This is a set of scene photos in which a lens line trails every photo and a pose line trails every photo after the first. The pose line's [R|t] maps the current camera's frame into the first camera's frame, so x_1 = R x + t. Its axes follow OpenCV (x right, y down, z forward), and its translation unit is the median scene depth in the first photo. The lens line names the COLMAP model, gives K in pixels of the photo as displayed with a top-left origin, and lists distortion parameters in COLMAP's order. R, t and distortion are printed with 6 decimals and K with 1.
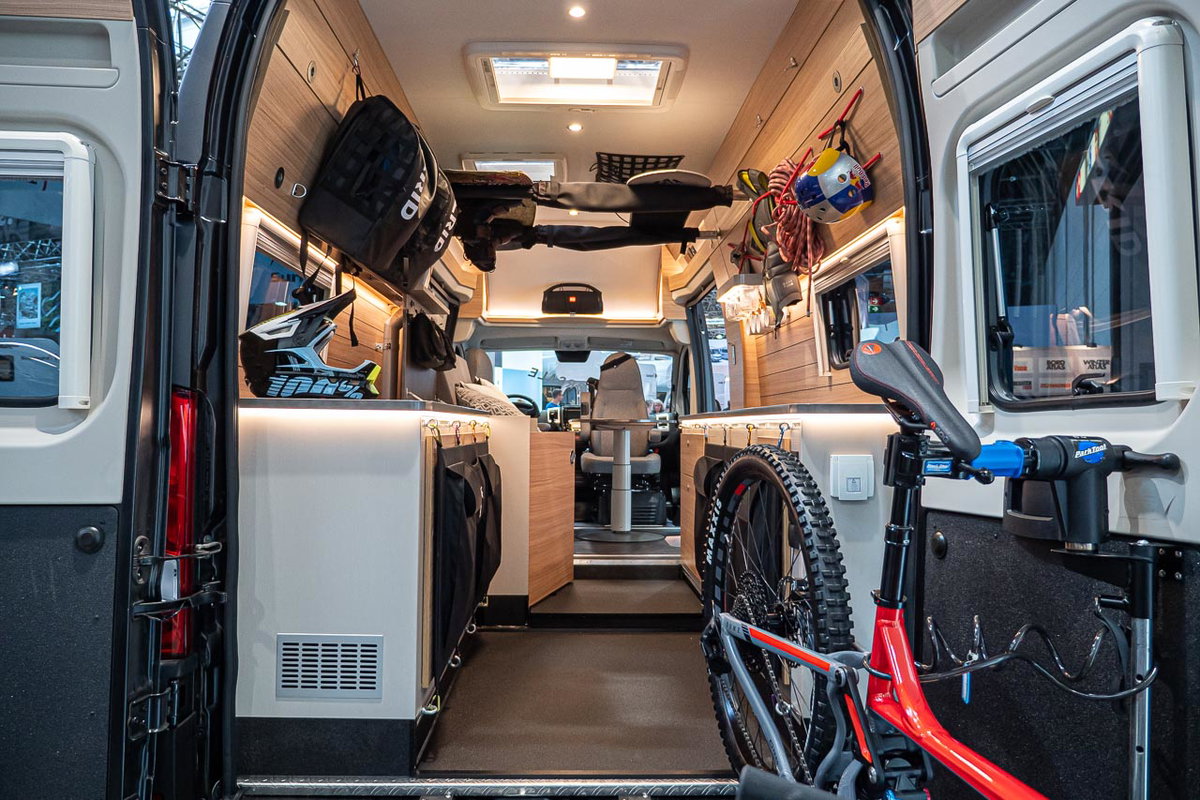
lens RADIAL K [[870.7, 0, 593.7], [0, 870.7, 397.3], [0, 0, 1]] dist [0.002688, 0.003841]
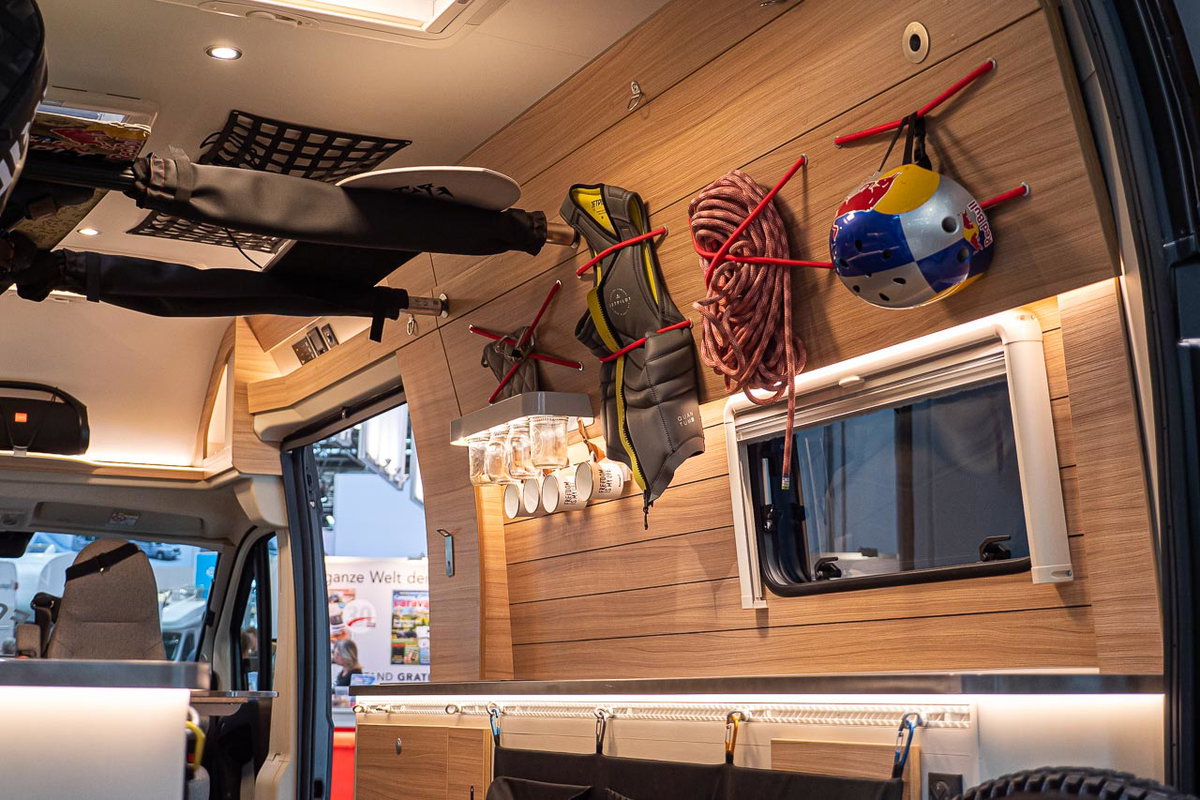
lens RADIAL K [[1733.6, 0, 598.8], [0, 1733.6, 396.1], [0, 0, 1]] dist [0.011293, 0.000000]
pose [[0.913585, 0.069178, 0.400721, -0.300469], [-0.013891, 0.990158, -0.139265, -0.006830], [-0.406411, 0.121664, 0.905554, 0.169775]]
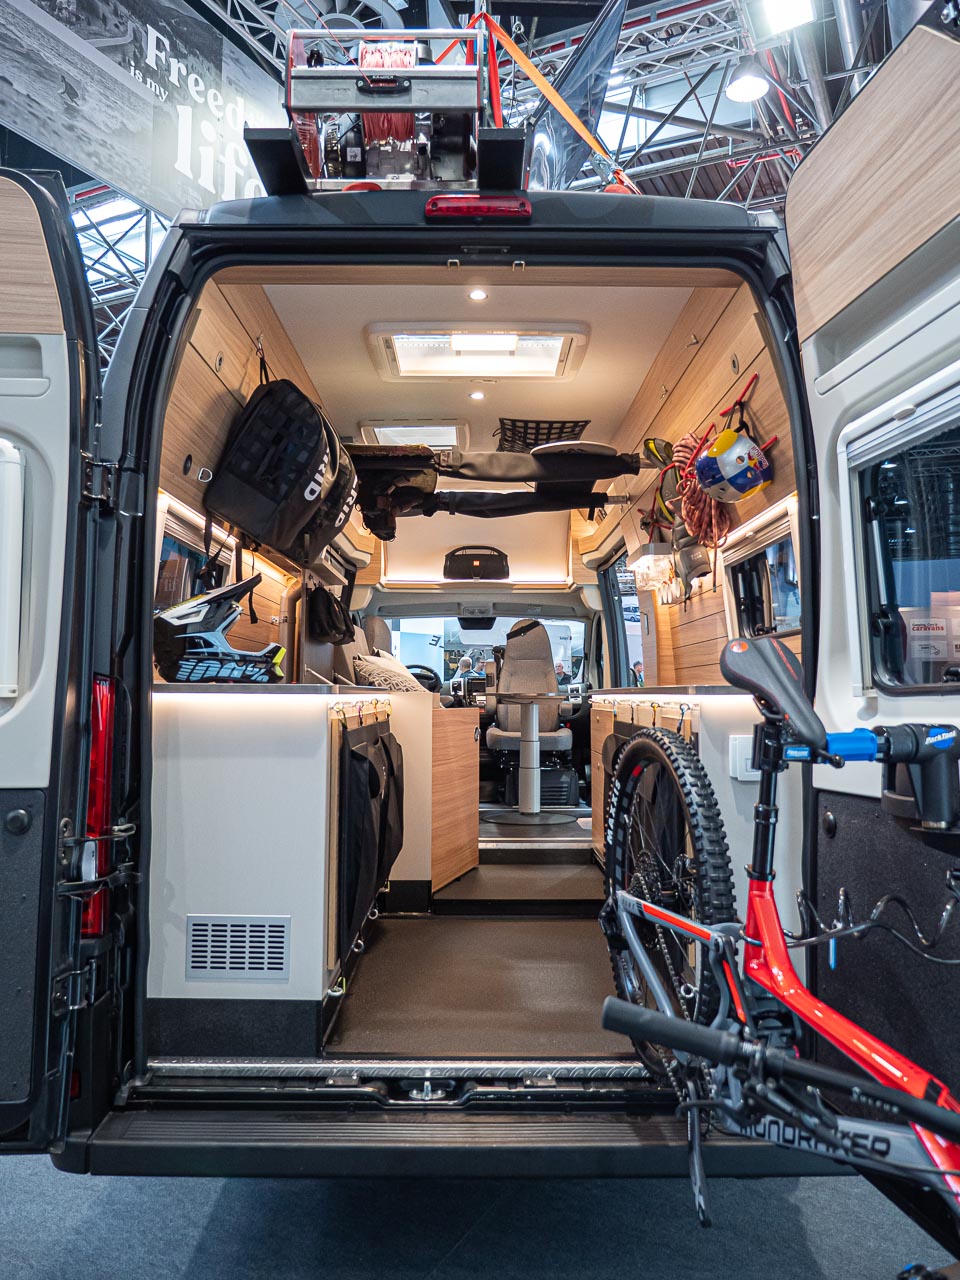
lens RADIAL K [[978.6, 0, 483.5], [0, 978.6, 613.3], [0, 0, 1]] dist [0.010601, 0.003896]
pose [[0.999806, -0.007222, -0.018317, 0.006223], [0.006321, 0.998791, -0.048759, -0.019298], [0.018647, 0.048634, 0.998643, -0.131655]]
